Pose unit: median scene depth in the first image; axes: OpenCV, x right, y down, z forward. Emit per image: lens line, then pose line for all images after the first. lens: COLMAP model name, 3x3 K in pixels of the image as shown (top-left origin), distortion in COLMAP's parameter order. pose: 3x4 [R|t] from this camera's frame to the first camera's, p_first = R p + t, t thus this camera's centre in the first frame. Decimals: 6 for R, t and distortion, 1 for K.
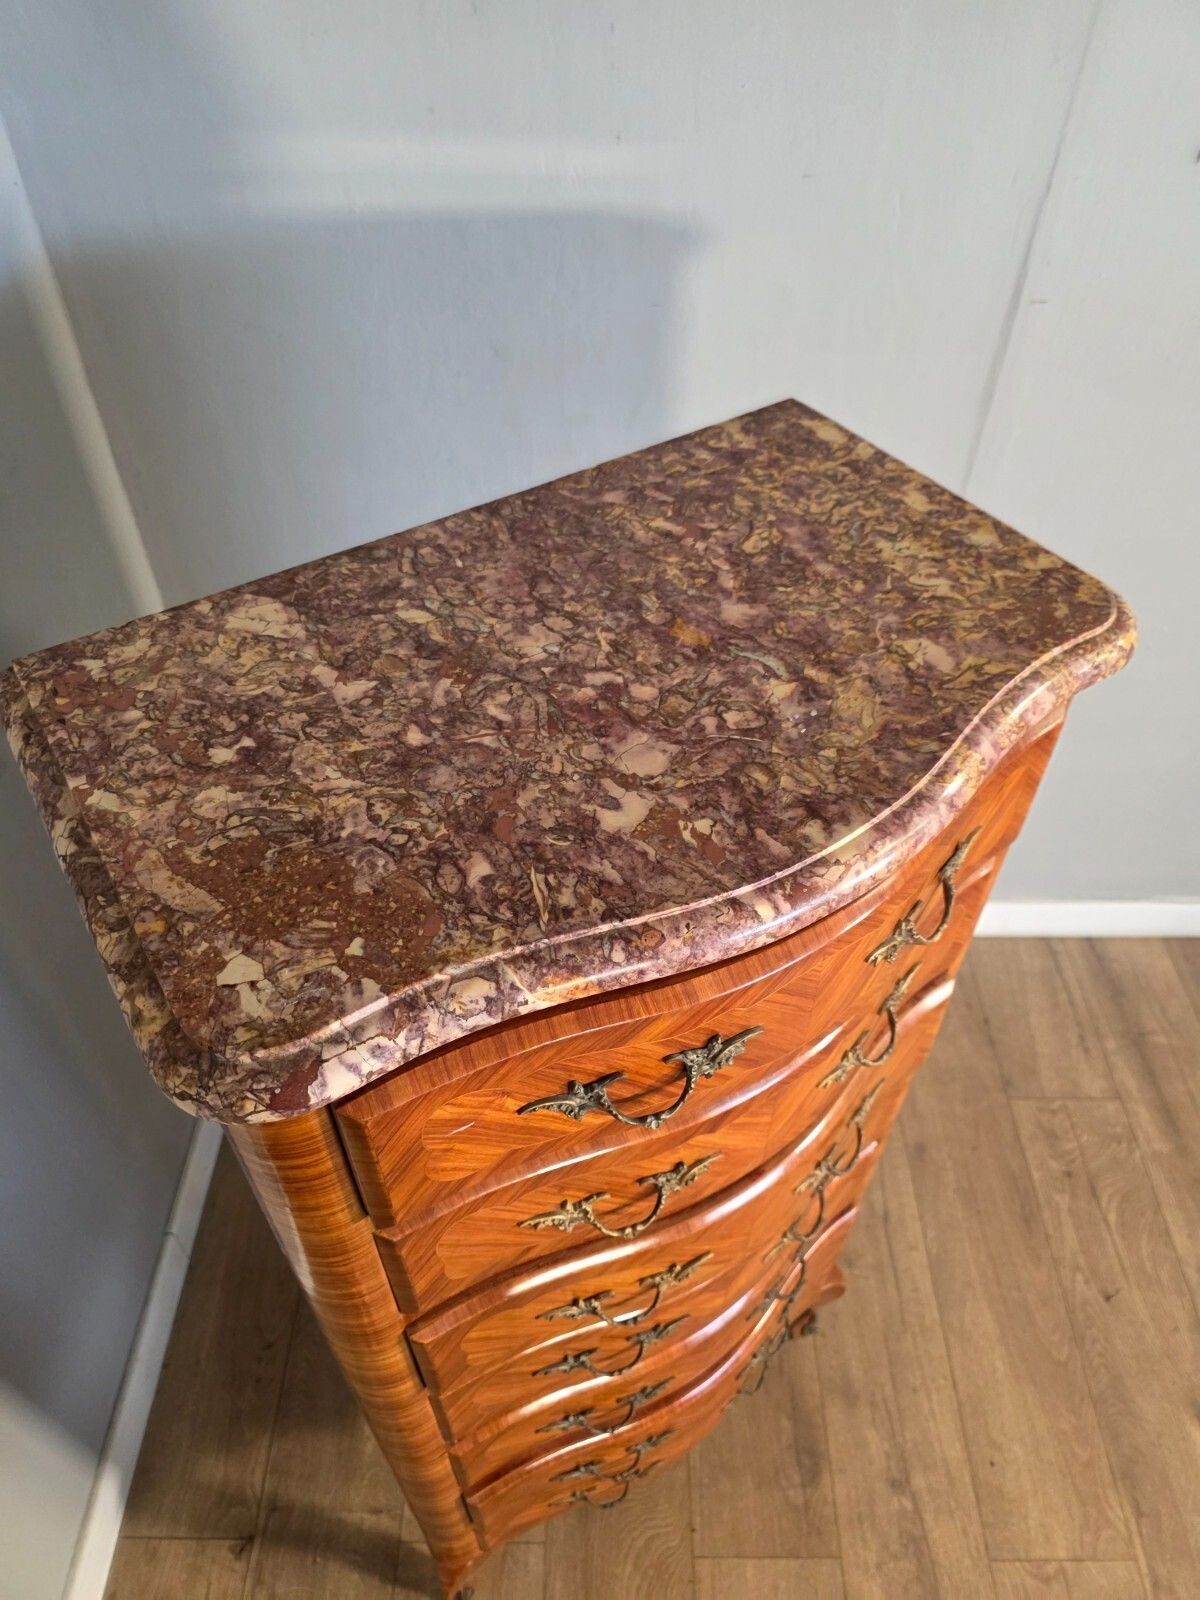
lens RADIAL K [[1076.5, 0, 590.8], [0, 1076.5, 810.2], [0, 0, 1]] dist [0.066767, -0.066760]
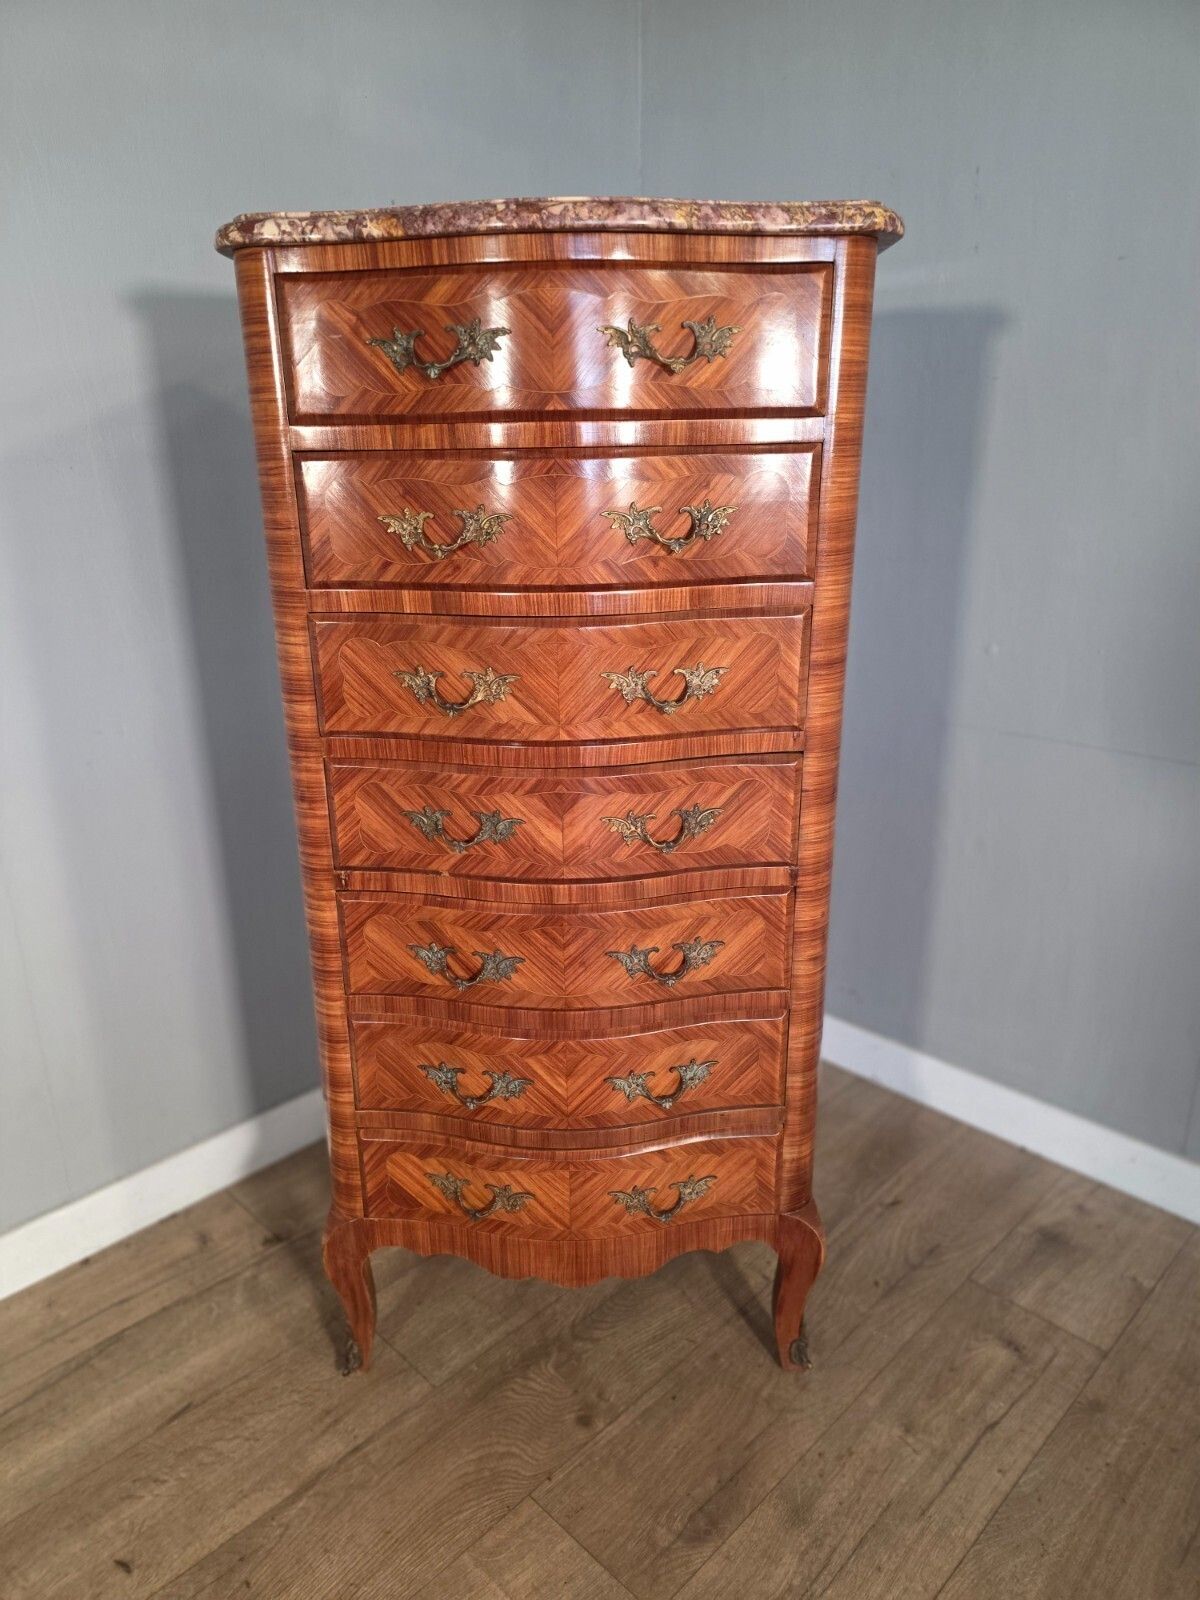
lens RADIAL K [[1076.5, 0, 590.8], [0, 1076.5, 810.2], [0, 0, 1]] dist [0.066767, -0.066760]
pose [[0.822210, 0.163899, -0.545076, 1.260140], [-0.399050, 0.848859, -0.346696, 1.325222], [0.405869, 0.502569, 0.763344, 0.172736]]
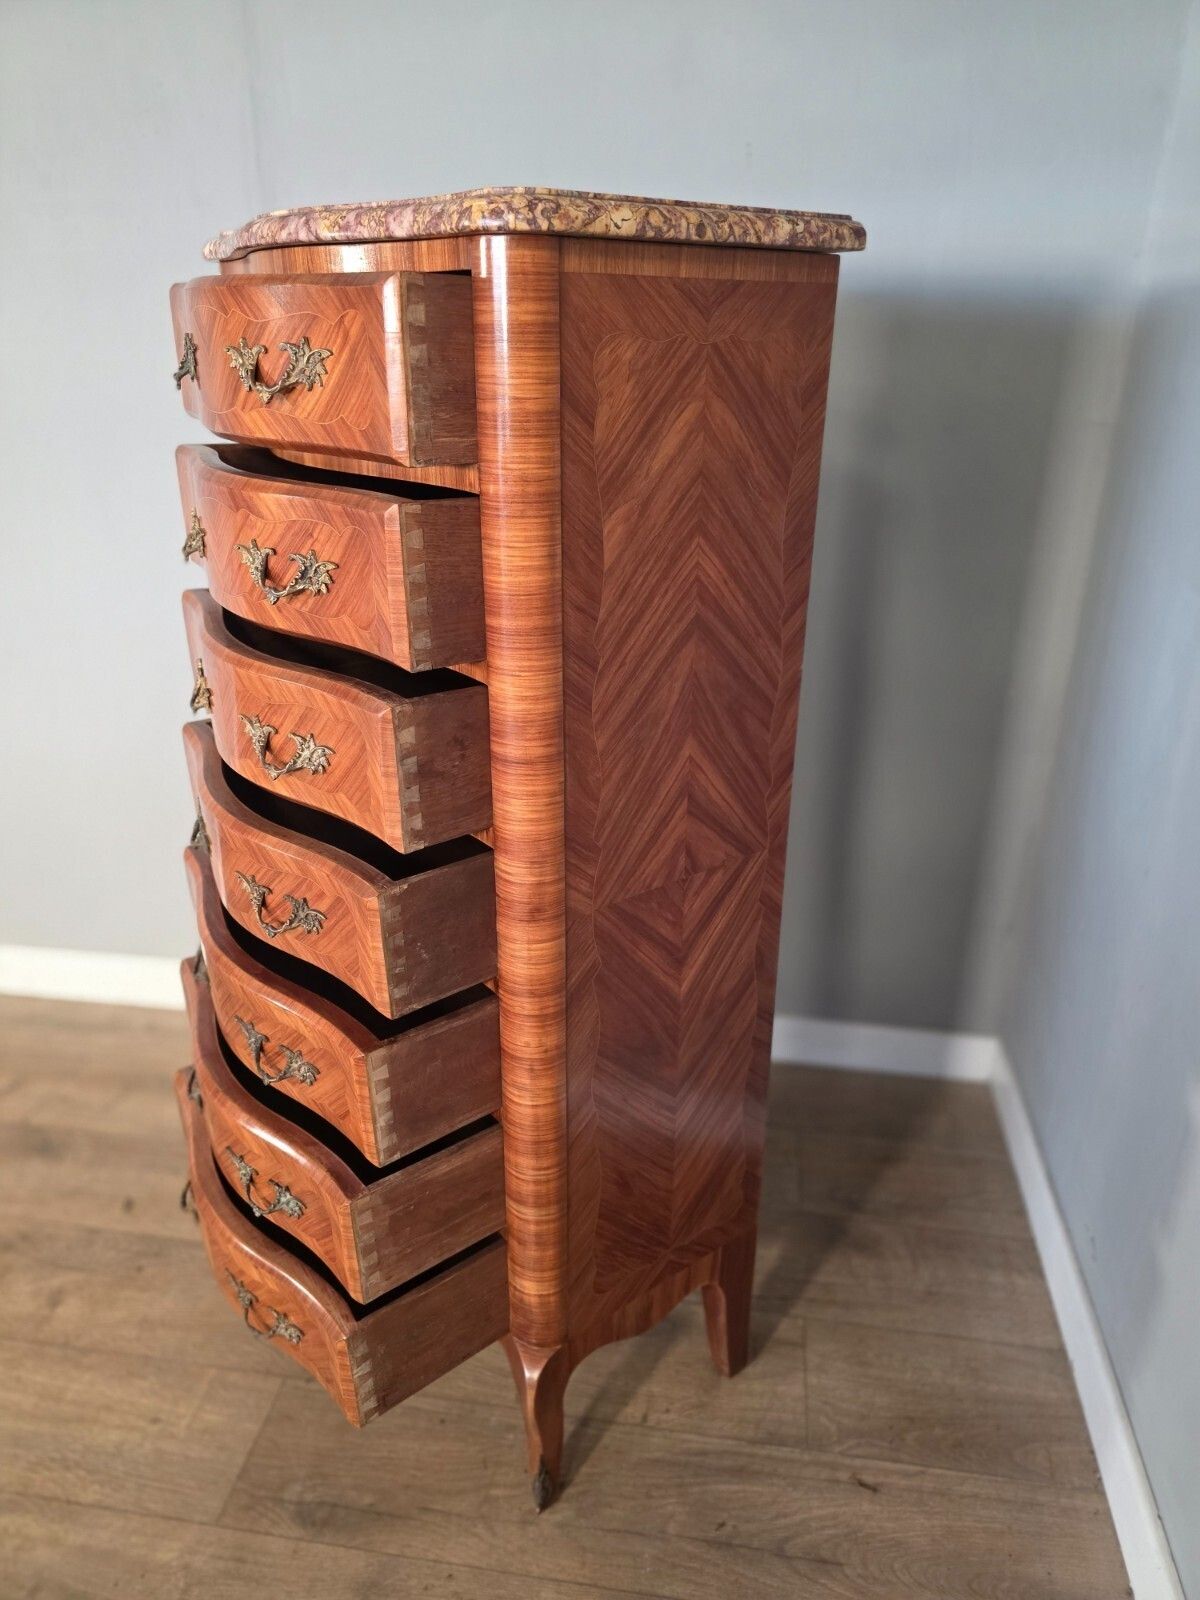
lens RADIAL K [[1080.2, 0, 613.2], [0, 1080.2, 798.4], [0, 0, 1]] dist [0.058256, -0.059028]
pose [[0.047385, 0.391107, -0.919125, 1.980535], [-0.736454, 0.635324, 0.232376, -0.154059], [0.674825, 0.665882, 0.318138, 1.305478]]
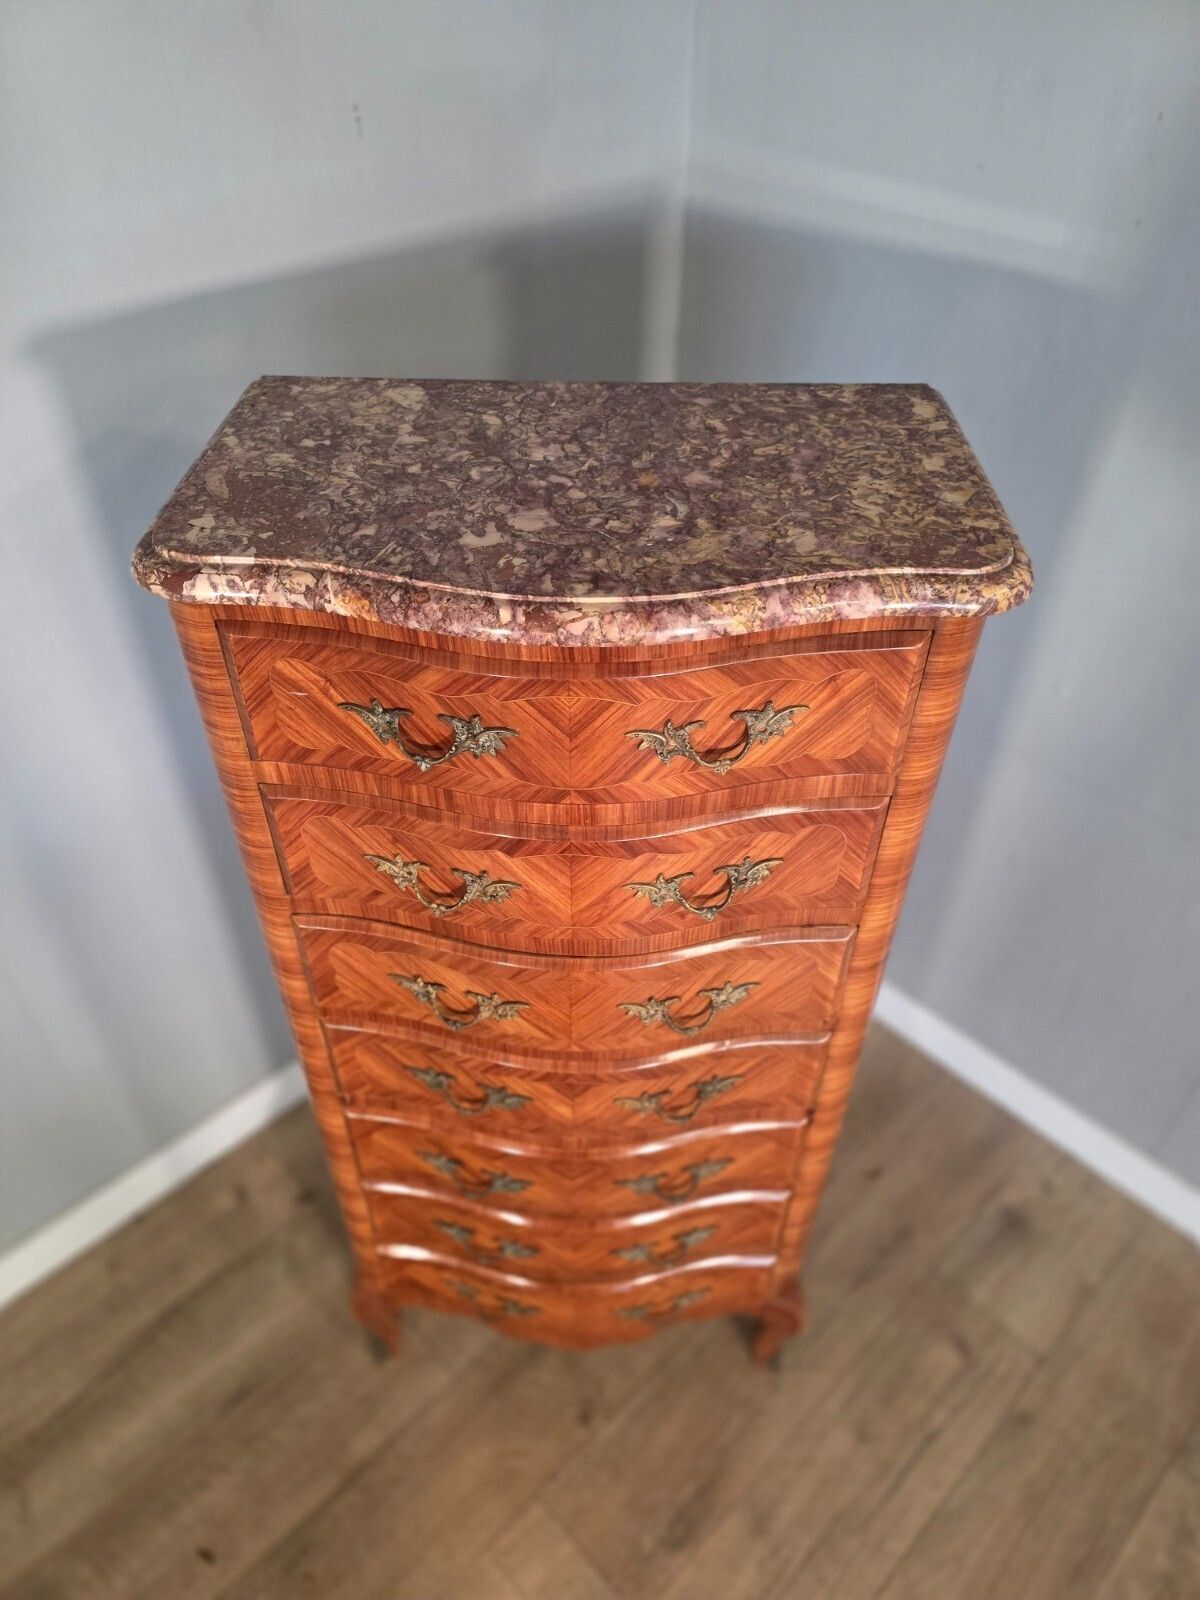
lens RADIAL K [[1086.8, 0, 593.0], [0, 1086.8, 807.1], [0, 0, 1]] dist [0.067723, -0.086881]
pose [[0.812134, 0.380938, -0.441955, 0.840058], [-0.421946, 0.906600, 0.006066, 0.229158], [0.402987, 0.181555, 0.897017, -0.116785]]
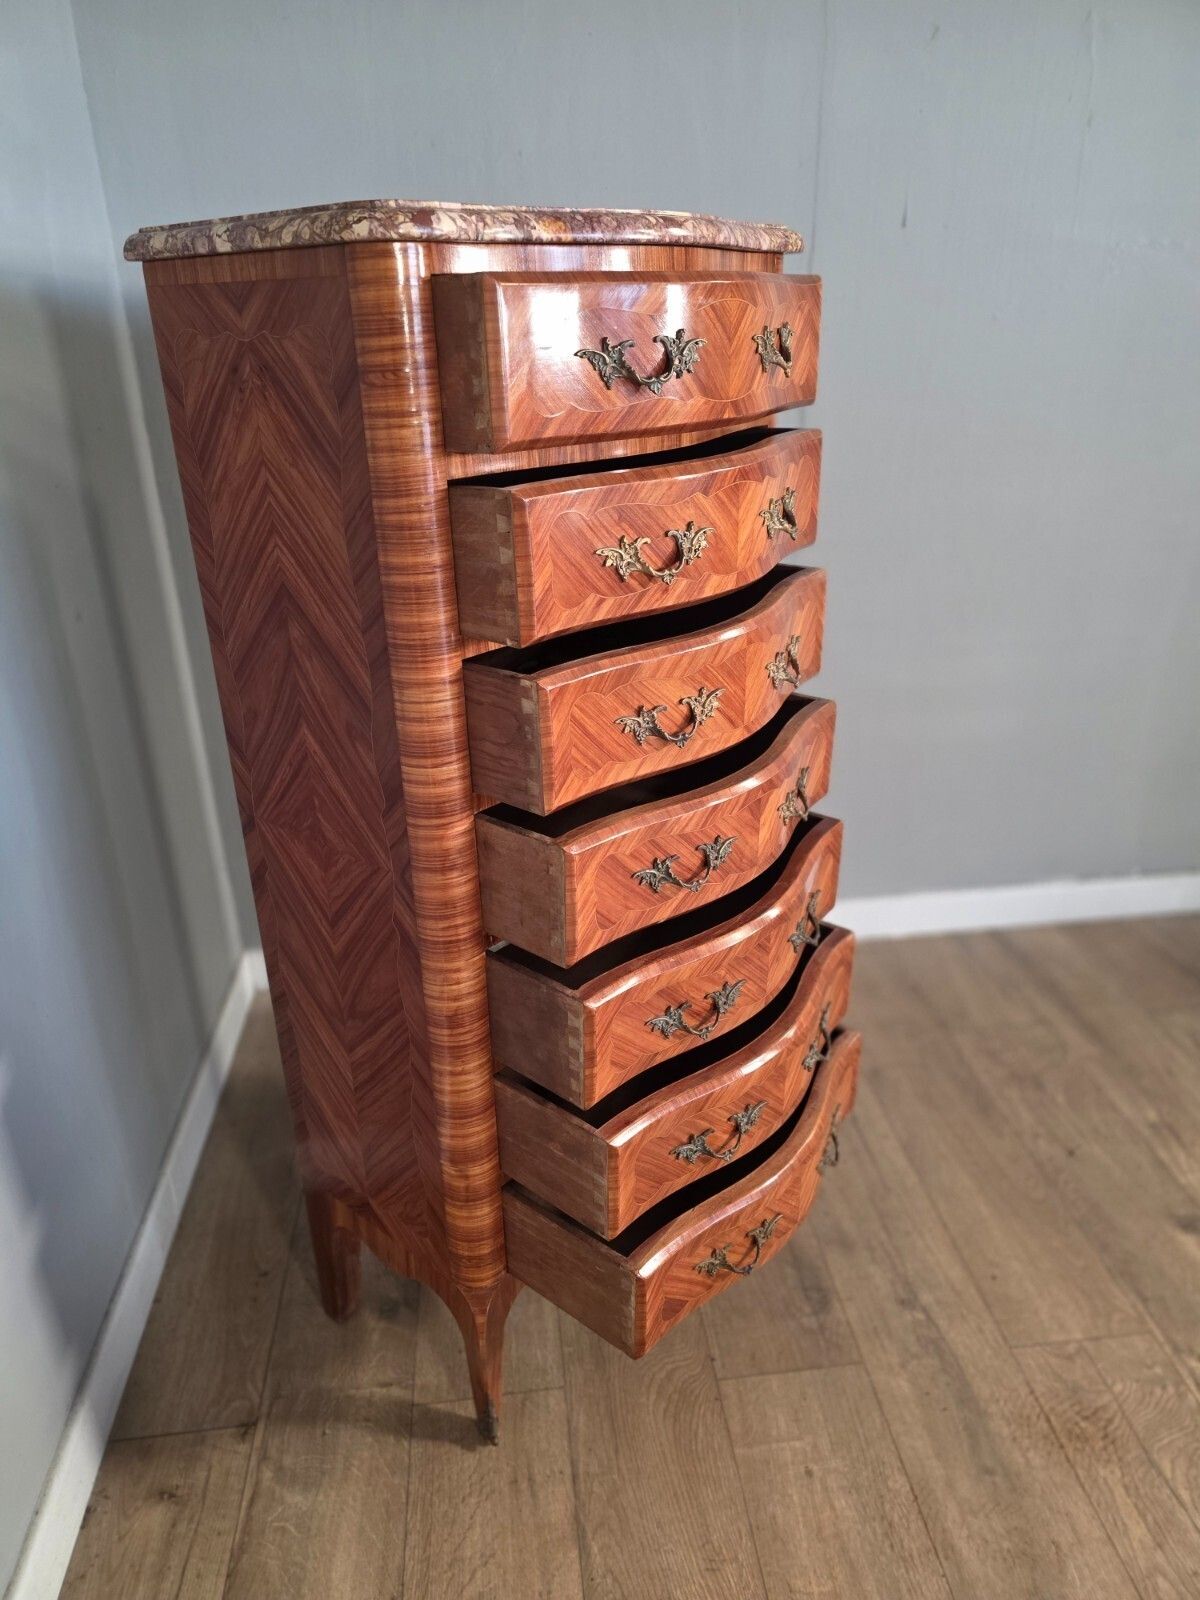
lens RADIAL K [[1076.5, 0, 590.8], [0, 1076.5, 810.2], [0, 0, 1]] dist [0.066767, -0.066760]
pose [[0.959026, -0.150779, 0.239865, -0.456074], [0.231340, 0.905497, -0.355749, 1.423341], [-0.163558, 0.396663, 0.903276, -0.201888]]
